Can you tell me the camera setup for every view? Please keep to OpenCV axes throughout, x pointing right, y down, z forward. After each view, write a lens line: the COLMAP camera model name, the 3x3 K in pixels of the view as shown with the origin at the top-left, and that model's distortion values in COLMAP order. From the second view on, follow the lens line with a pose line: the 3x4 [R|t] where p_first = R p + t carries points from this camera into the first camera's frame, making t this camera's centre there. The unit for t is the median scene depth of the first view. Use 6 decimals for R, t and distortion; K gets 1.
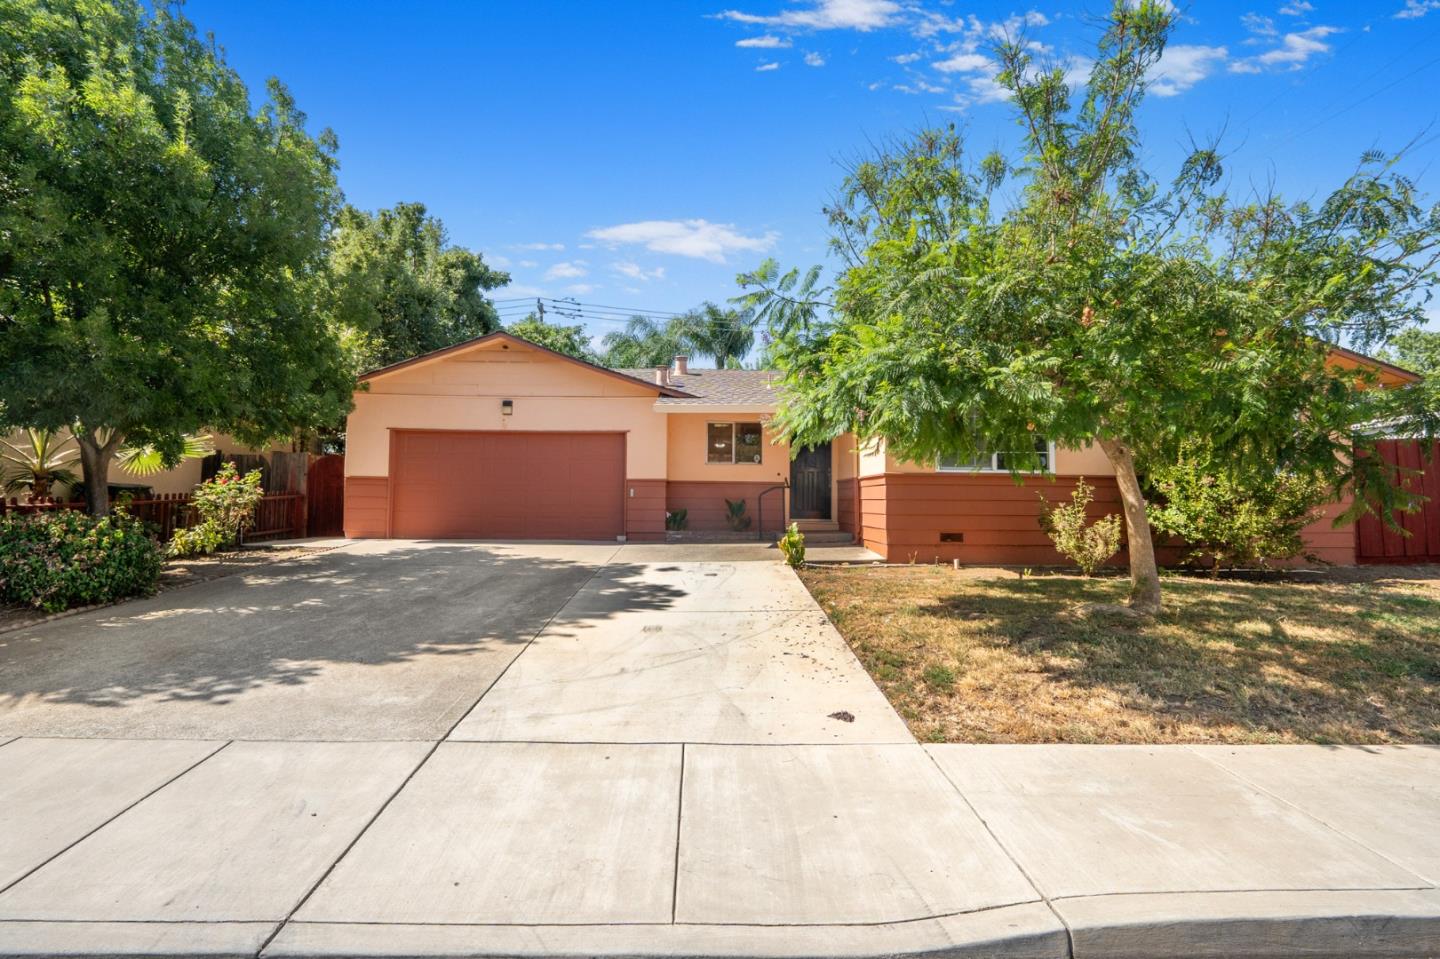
lens RADIAL K [[658.7, 0, 723.3], [0, 658.7, 472.5], [0, 0, 1]] dist [-0.006125, -0.000139]
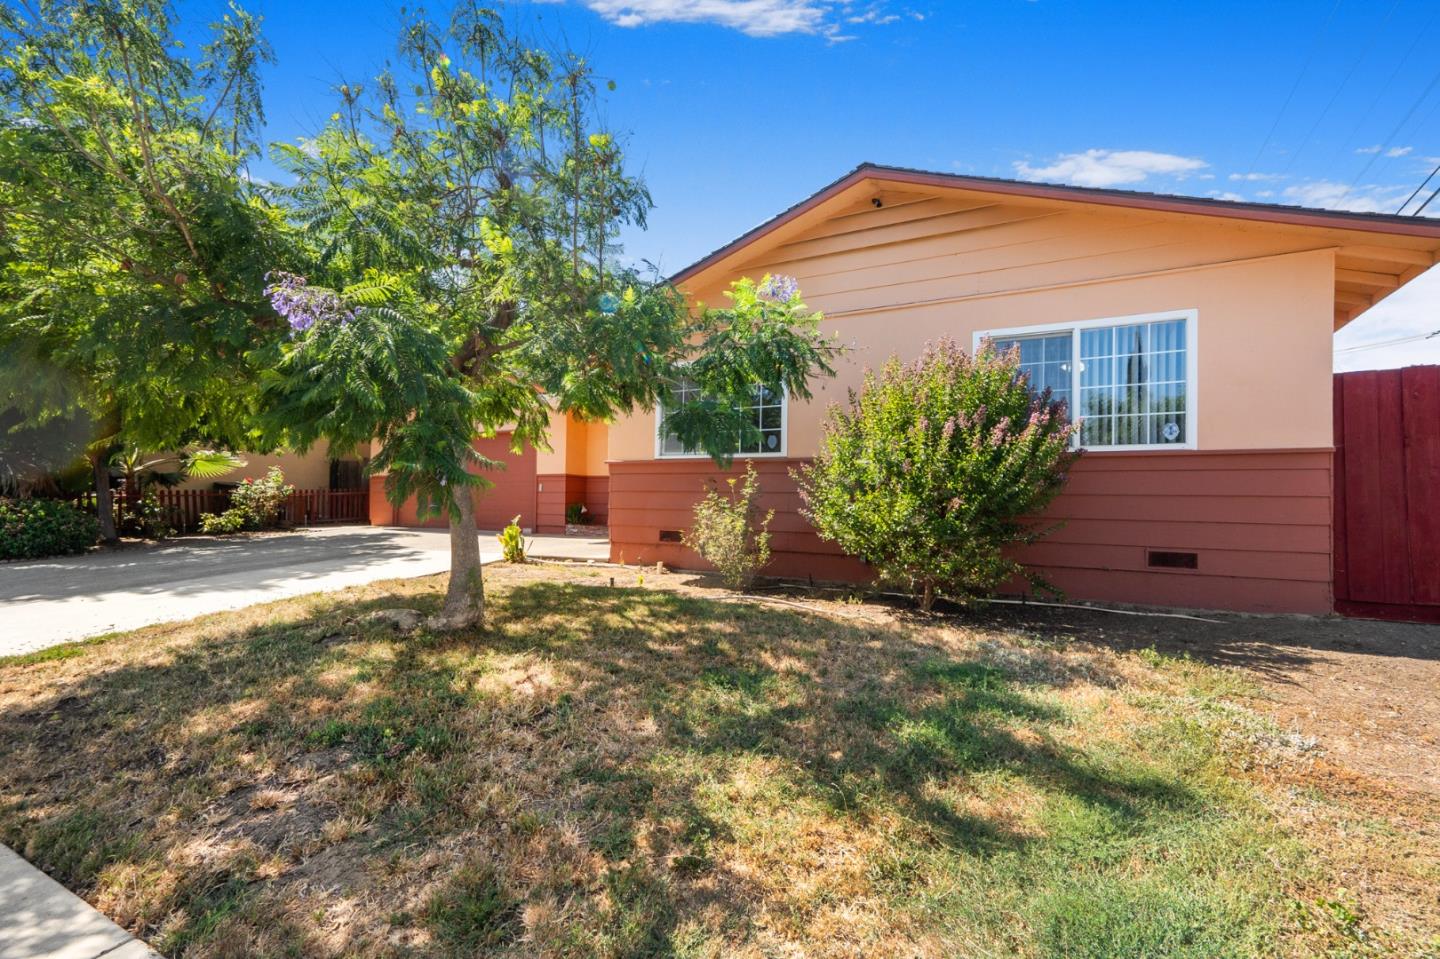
lens RADIAL K [[658.7, 0, 723.3], [0, 658.7, 472.5], [0, 0, 1]] dist [-0.006125, -0.000139]
pose [[0.871249, -0.018407, -0.490496, 0.824222], [0.017079, 0.999828, -0.007185, 0.024696], [0.490544, -0.002117, 0.871414, 0.293469]]
